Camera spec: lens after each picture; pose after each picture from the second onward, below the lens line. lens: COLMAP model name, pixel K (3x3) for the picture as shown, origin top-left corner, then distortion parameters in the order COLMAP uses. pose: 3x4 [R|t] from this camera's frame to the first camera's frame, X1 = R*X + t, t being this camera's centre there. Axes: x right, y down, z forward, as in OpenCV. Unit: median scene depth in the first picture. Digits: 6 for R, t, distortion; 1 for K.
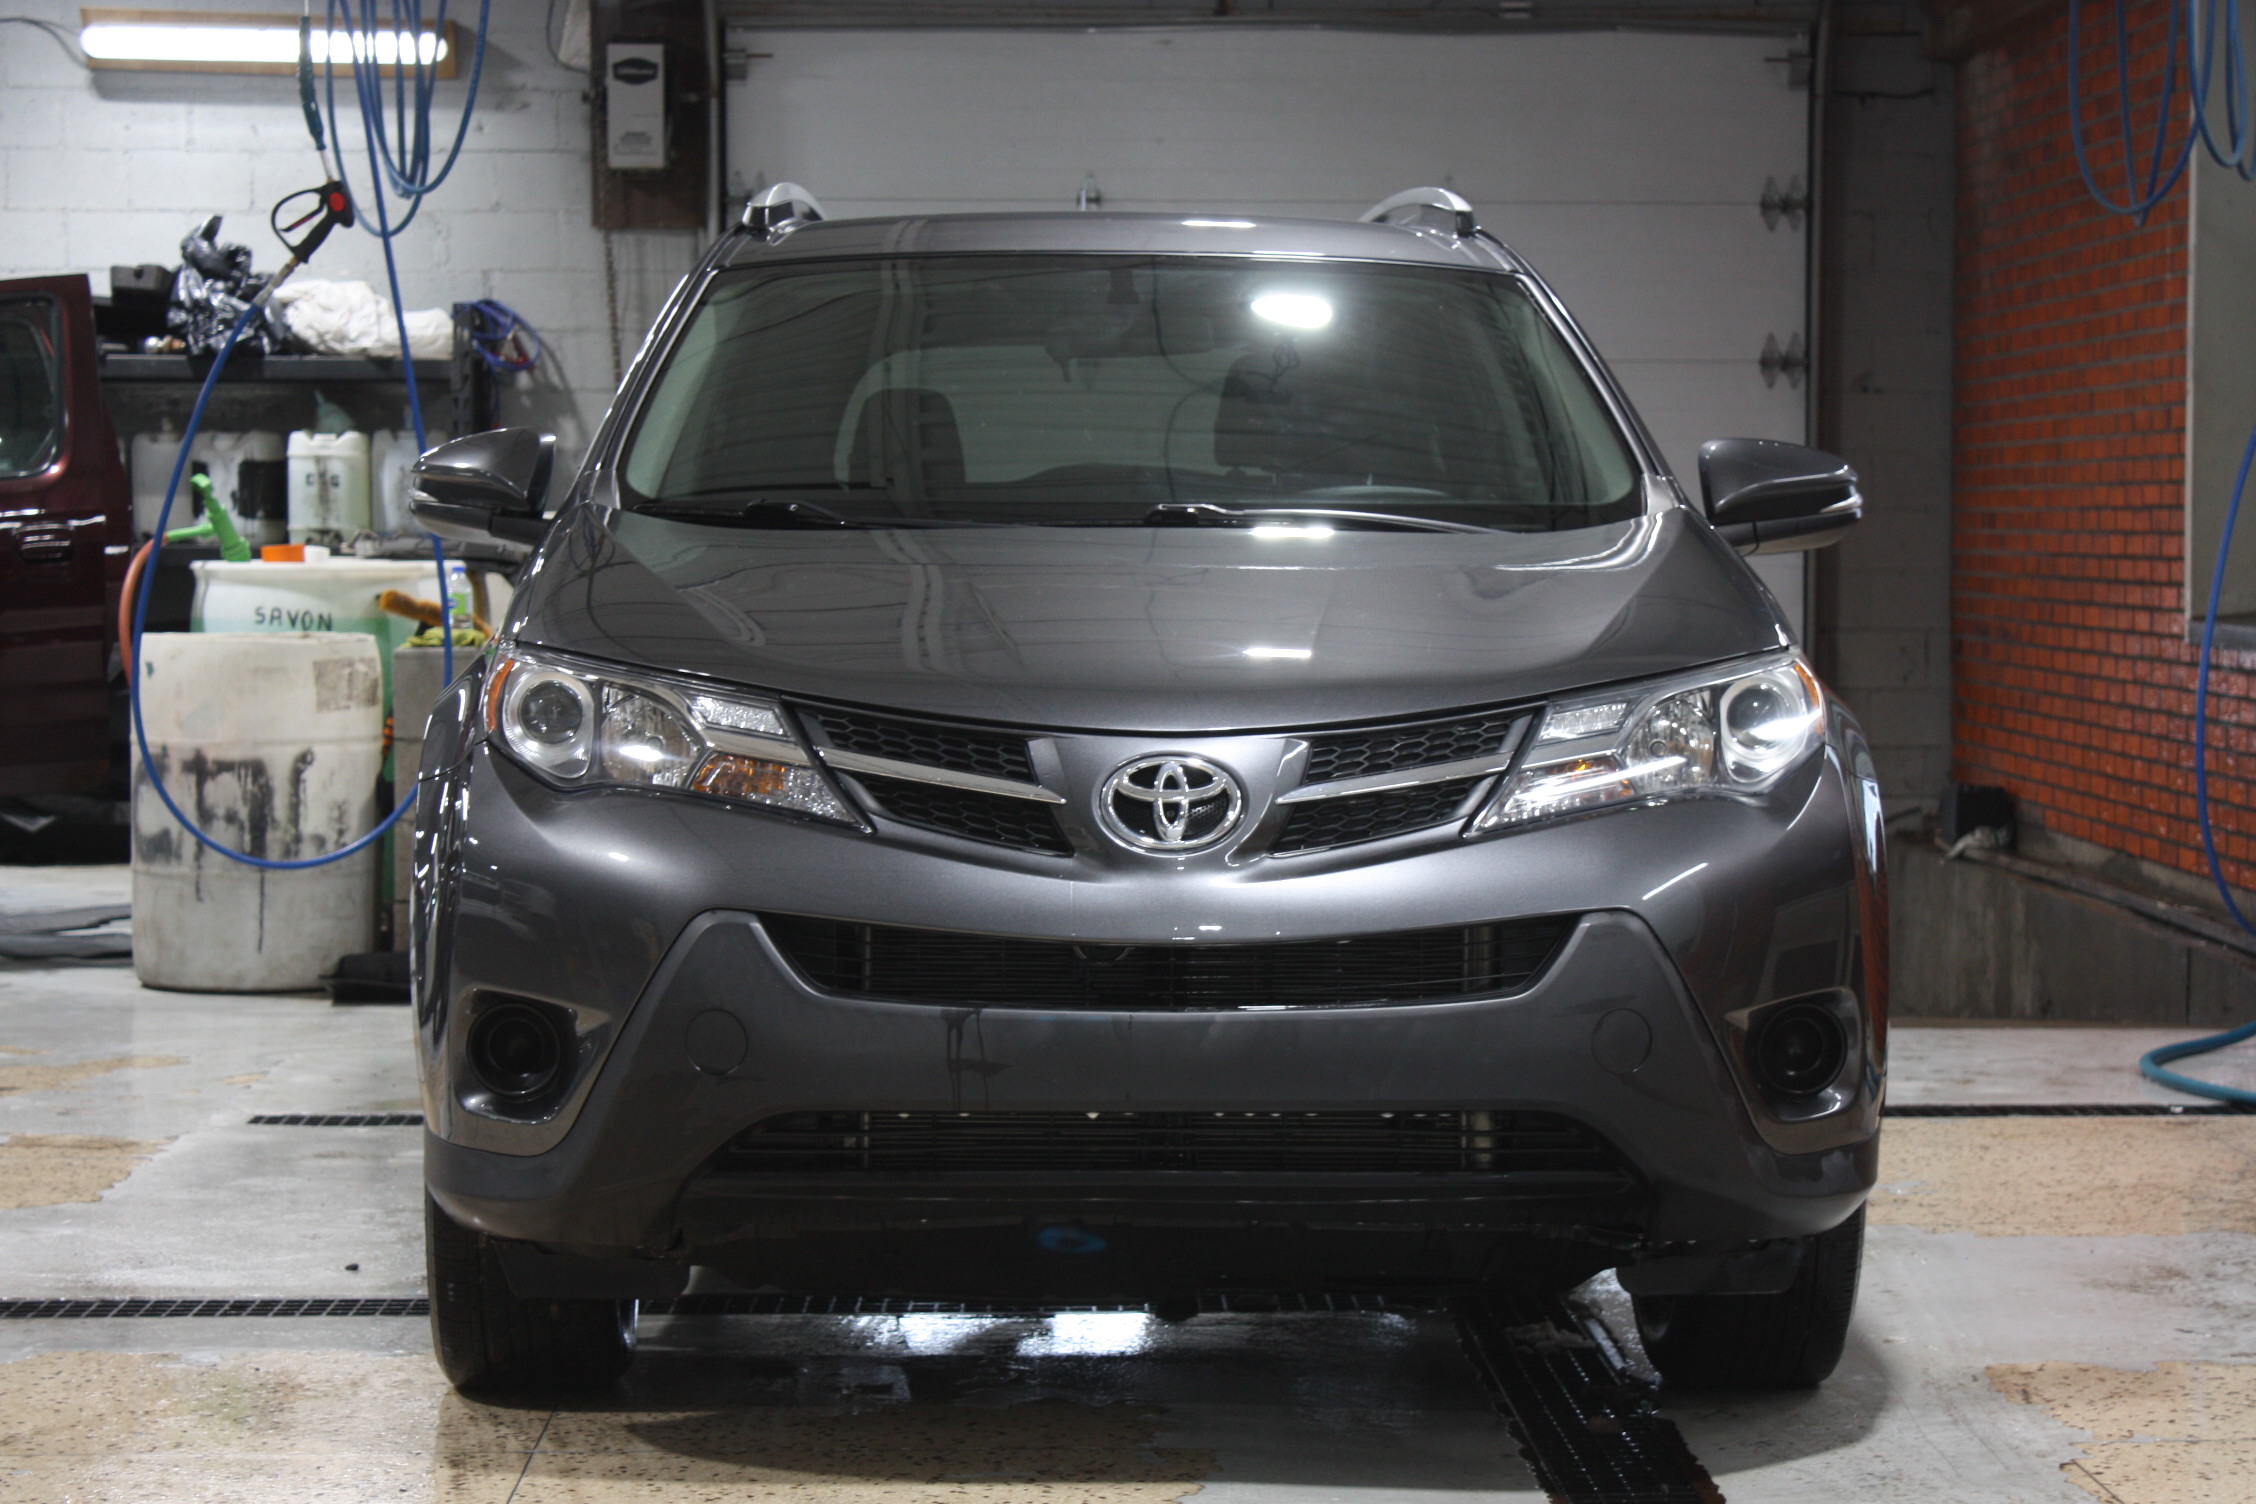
lens RADIAL K [[5117.2, 0, 1128.2], [0, 5117.2, 750.3], [0, 0, 1]] dist [0.001460, 0.000000]
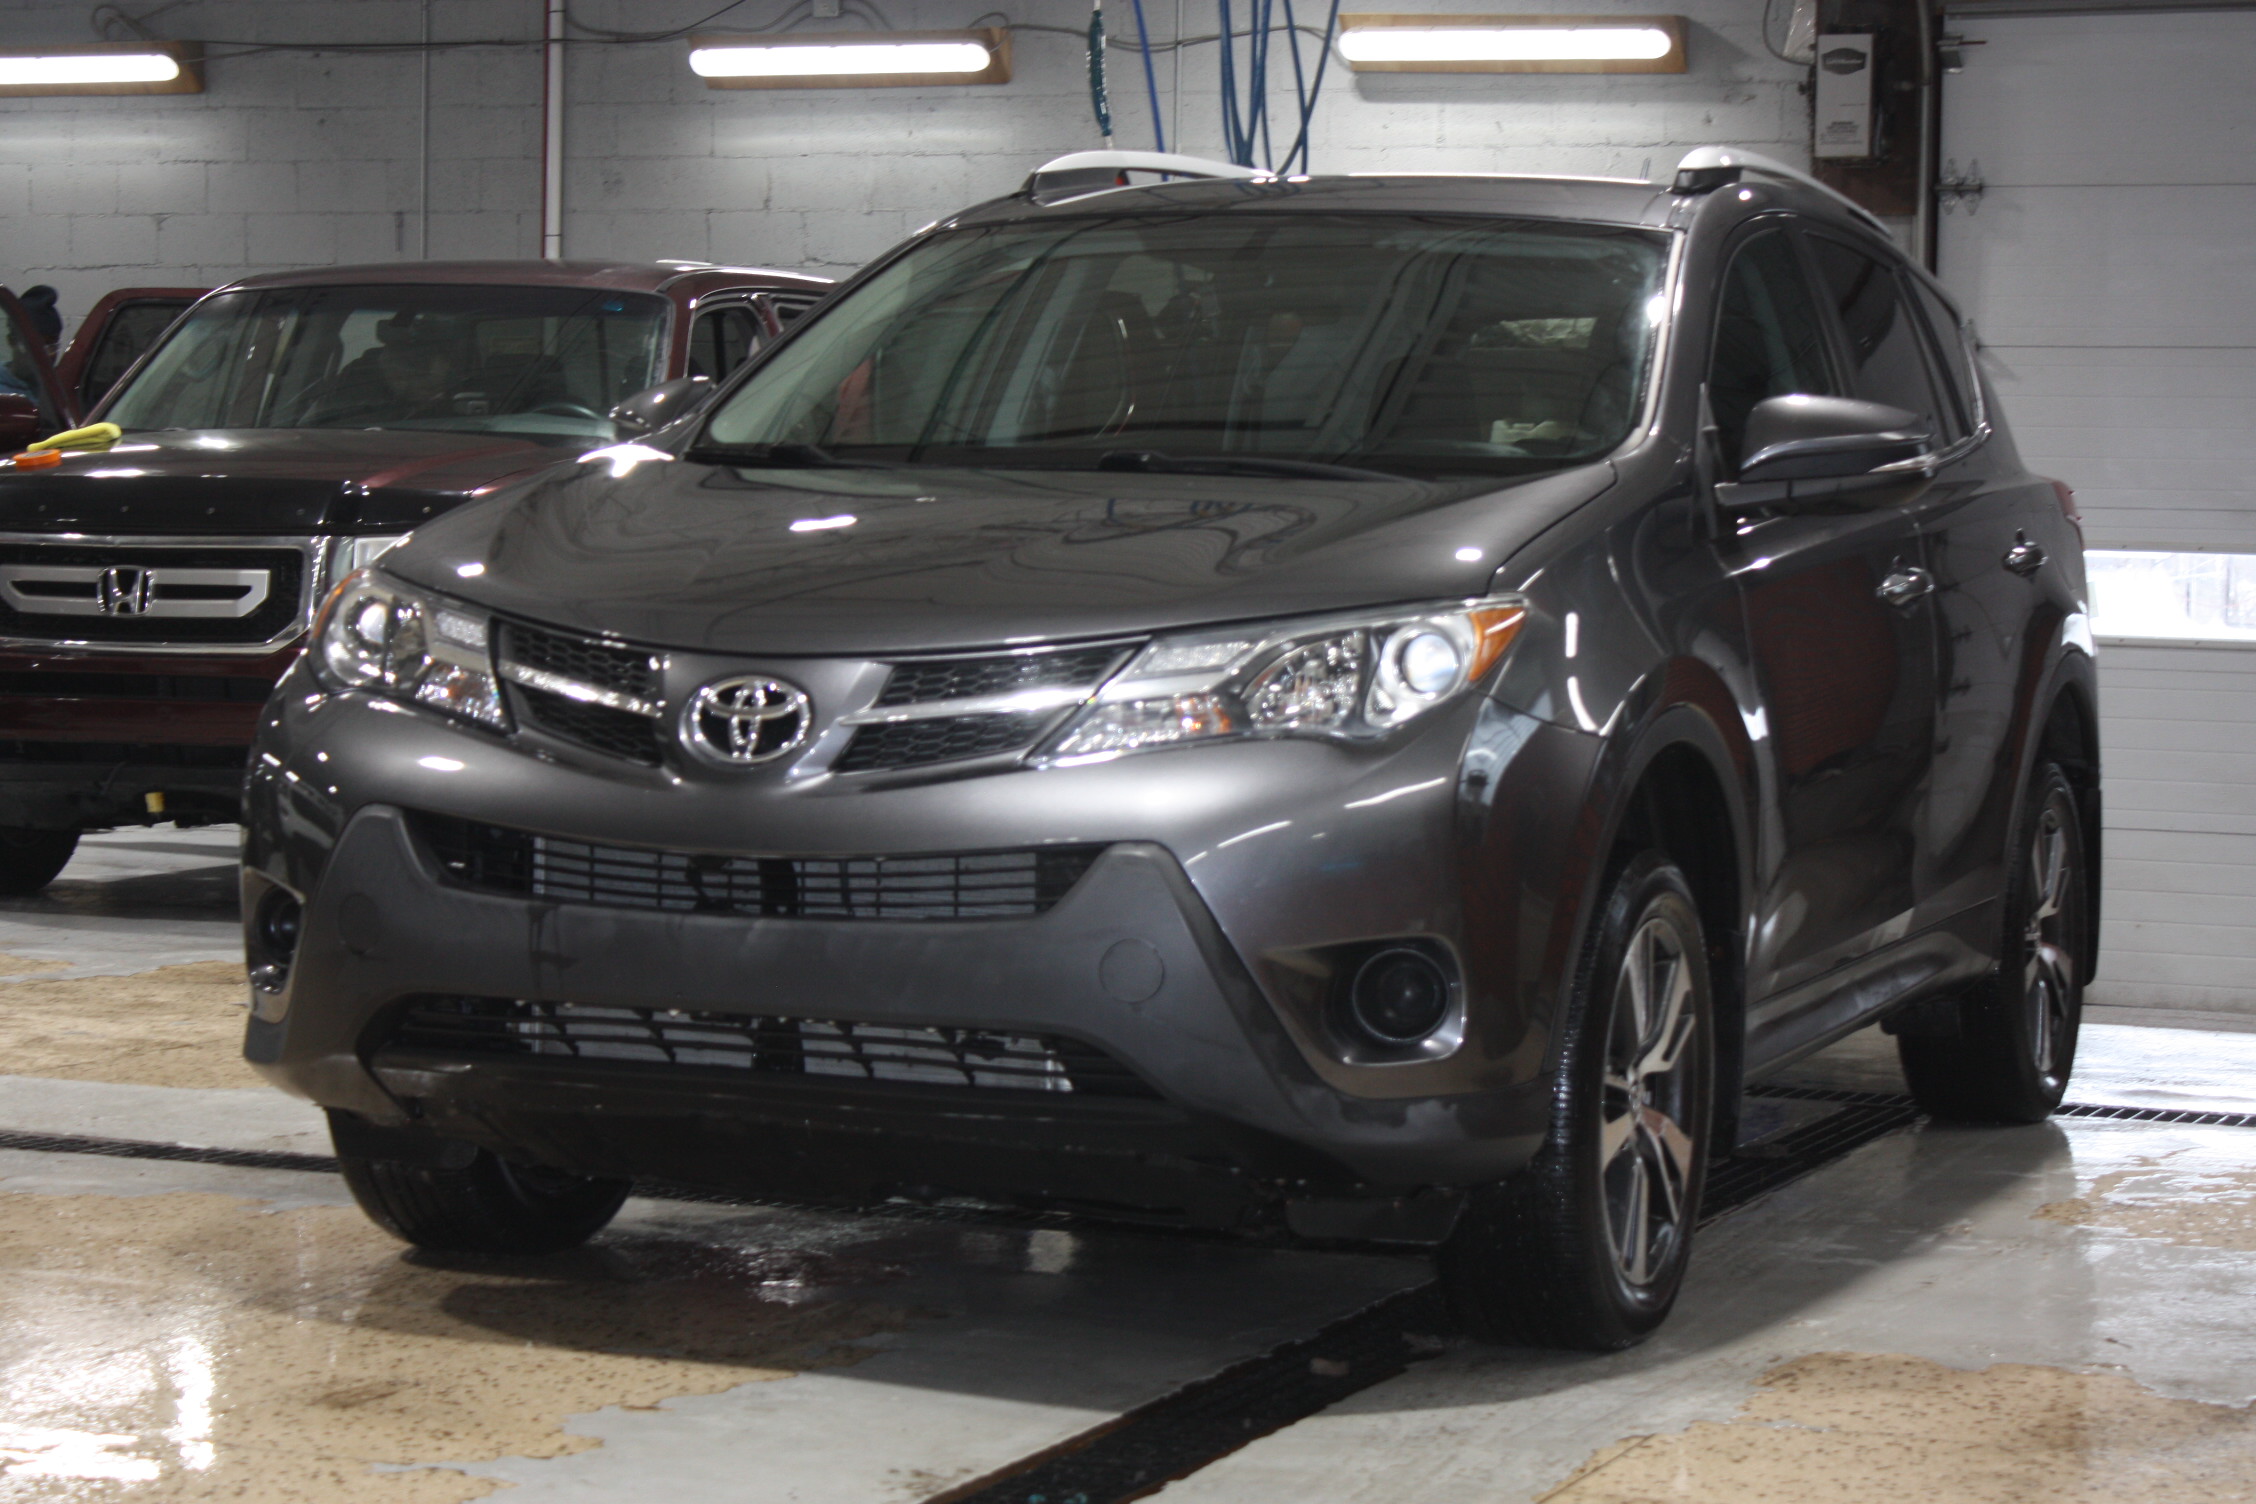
lens RADIAL K [[5038.0, 0, 1128.4], [0, 5038.0, 753.6], [0, 0, 1]] dist [0.042619, 0.000000]
pose [[0.901025, 0.035943, -0.432275, 0.212191], [-0.036940, 0.999299, 0.006091, 0.003237], [0.432191, 0.010480, 0.901721, 0.040746]]
